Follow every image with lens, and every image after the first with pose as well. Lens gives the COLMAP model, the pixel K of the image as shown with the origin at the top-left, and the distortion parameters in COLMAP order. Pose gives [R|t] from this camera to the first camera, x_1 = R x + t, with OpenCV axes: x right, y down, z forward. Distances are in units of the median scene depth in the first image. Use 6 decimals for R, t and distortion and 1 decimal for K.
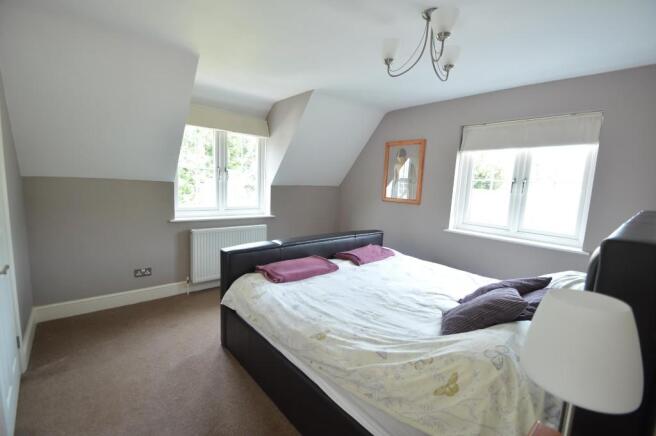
lens RADIAL K [[288.6, 0, 330.0], [0, 288.6, 220.6], [0, 0, 1]] dist [0.002667, -0.000818]
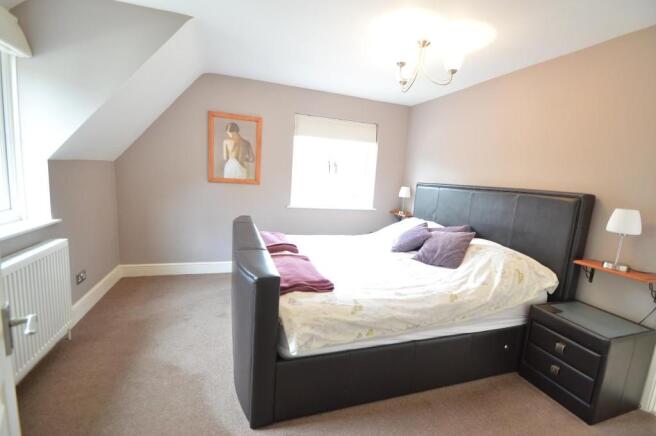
lens RADIAL K [[288.6, 0, 330.2], [0, 288.6, 215.7], [0, 0, 1]] dist [0.002667, -0.000818]
pose [[0.388524, -0.147298, 0.909589, -1.006179], [0.075926, 0.988901, 0.127710, -0.109640], [-0.918305, 0.019443, 0.395395, 0.753824]]
